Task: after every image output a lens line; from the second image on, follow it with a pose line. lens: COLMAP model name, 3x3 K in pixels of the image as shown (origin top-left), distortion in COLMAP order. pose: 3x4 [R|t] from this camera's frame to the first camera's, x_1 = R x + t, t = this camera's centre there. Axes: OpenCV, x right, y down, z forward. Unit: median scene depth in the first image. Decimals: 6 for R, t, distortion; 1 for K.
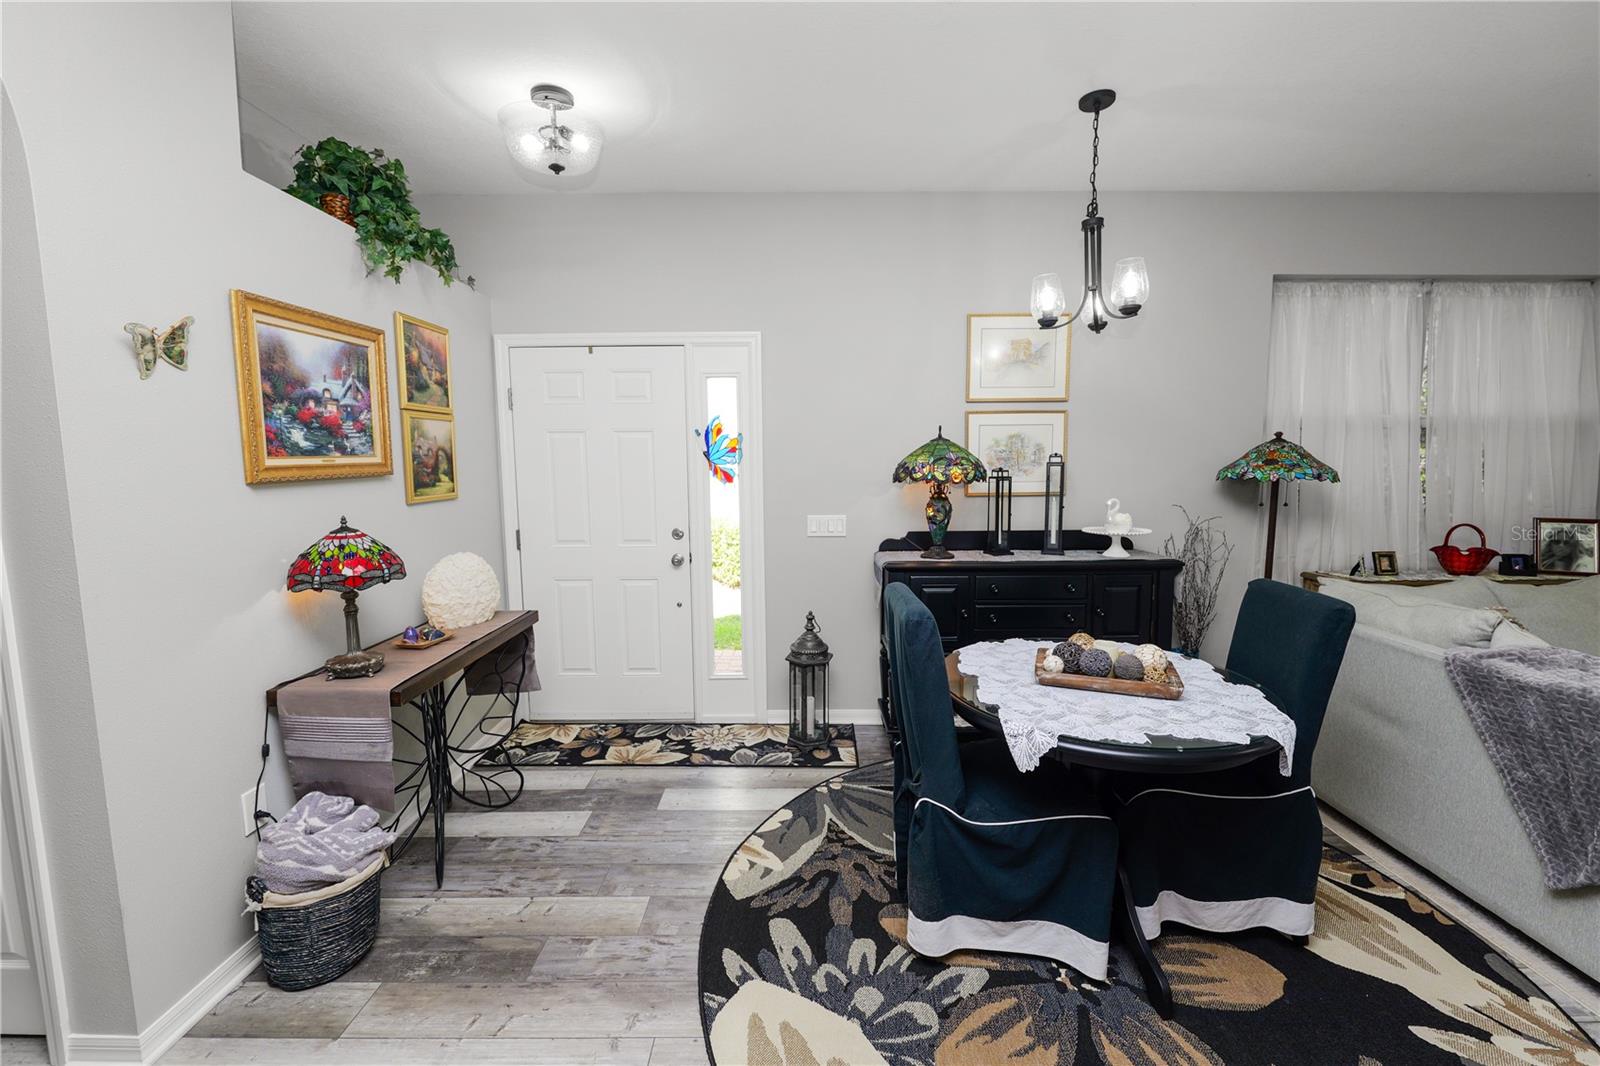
lens RADIAL K [[652.1, 0, 803.0], [0, 652.1, 528.4], [0, 0, 1]] dist [-0.012862, 0.000969]
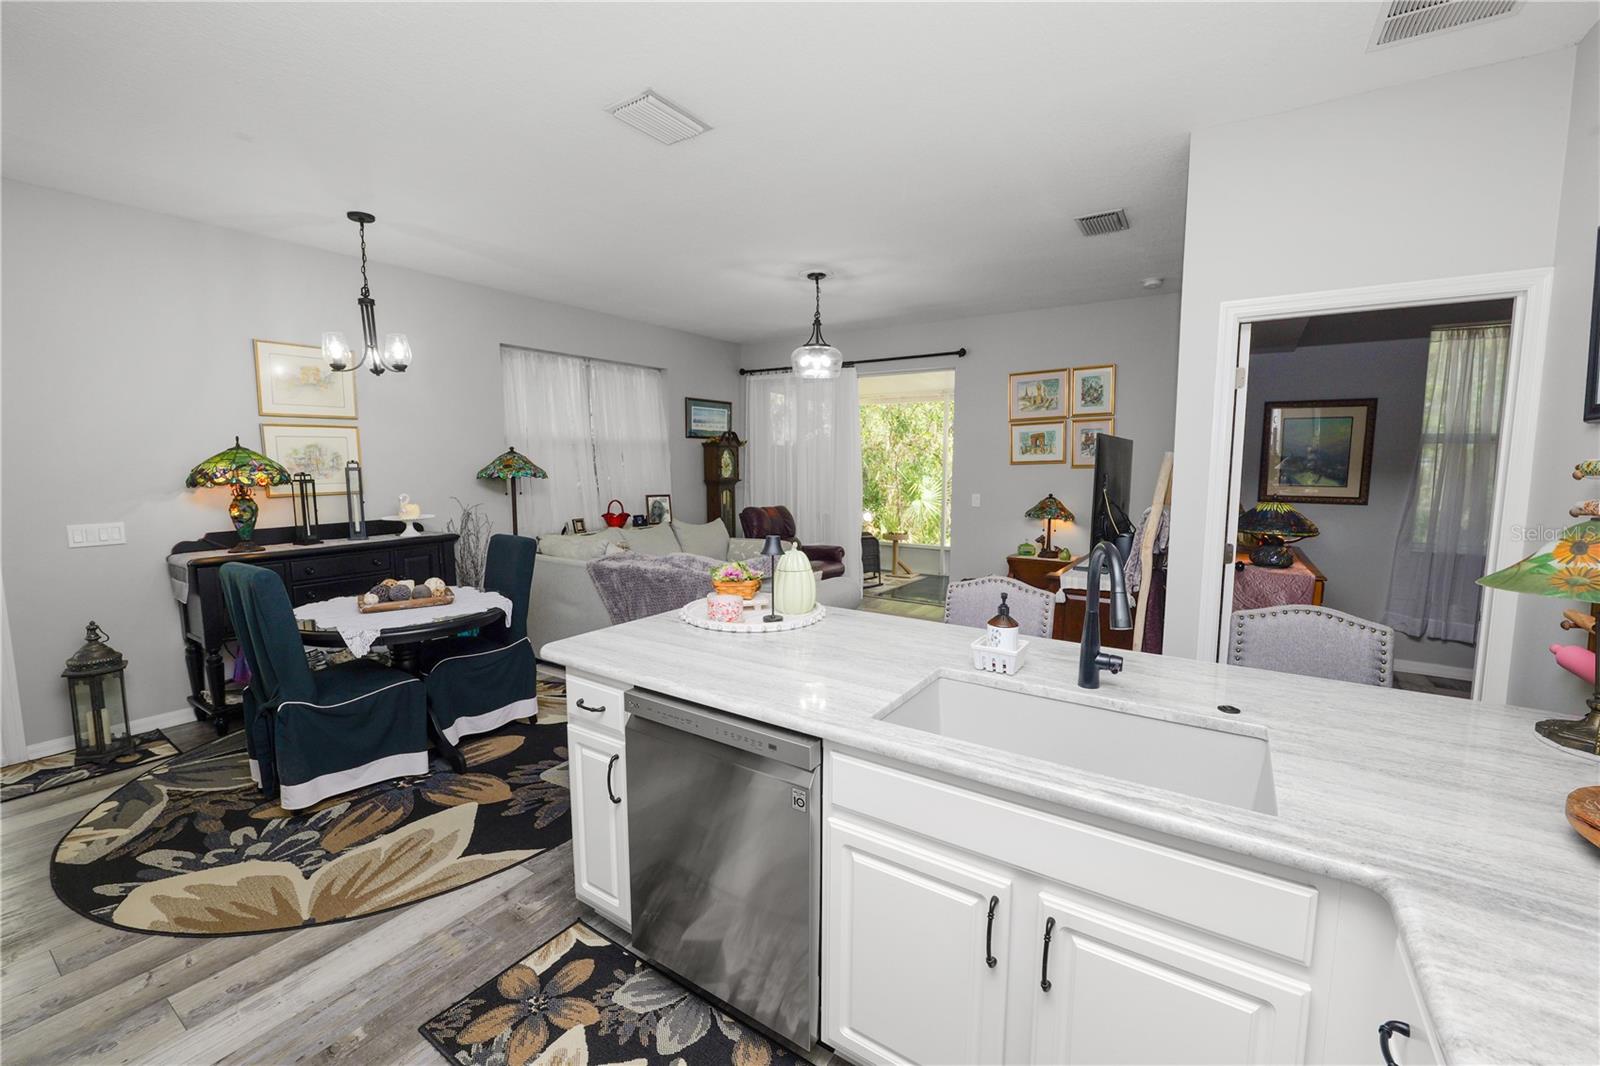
lens RADIAL K [[652.1, 0, 802.3], [0, 652.1, 528.8], [0, 0, 1]] dist [-0.012862, 0.000969]
pose [[0.552029, -0.083770, 0.829607, -0.248326], [0.087258, 0.995281, 0.042437, 0.053391], [-0.829247, 0.048963, 0.556733, -0.565618]]
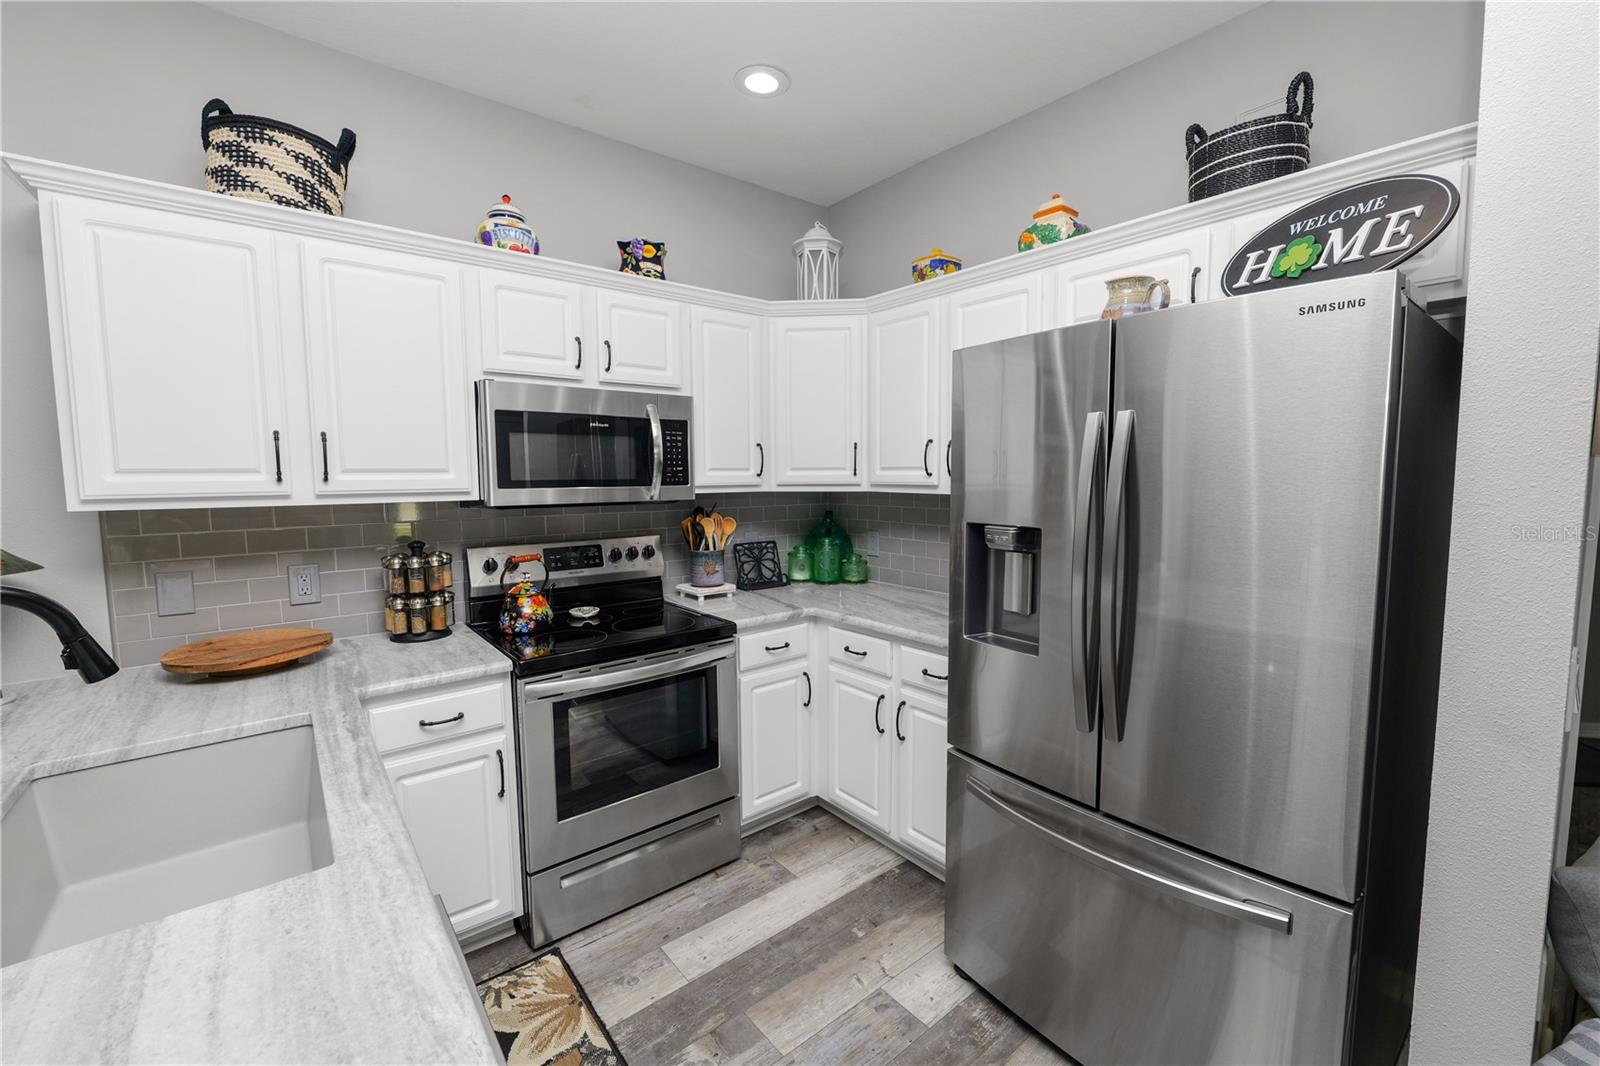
lens RADIAL K [[652.1, 0, 803.3], [0, 652.1, 530.4], [0, 0, 1]] dist [-0.012862, 0.000969]
pose [[-0.776372, 0.065761, -0.626835, 0.270542], [-0.059351, 0.982495, 0.176583, -0.012777], [0.627475, 0.174298, -0.758878, 0.134612]]
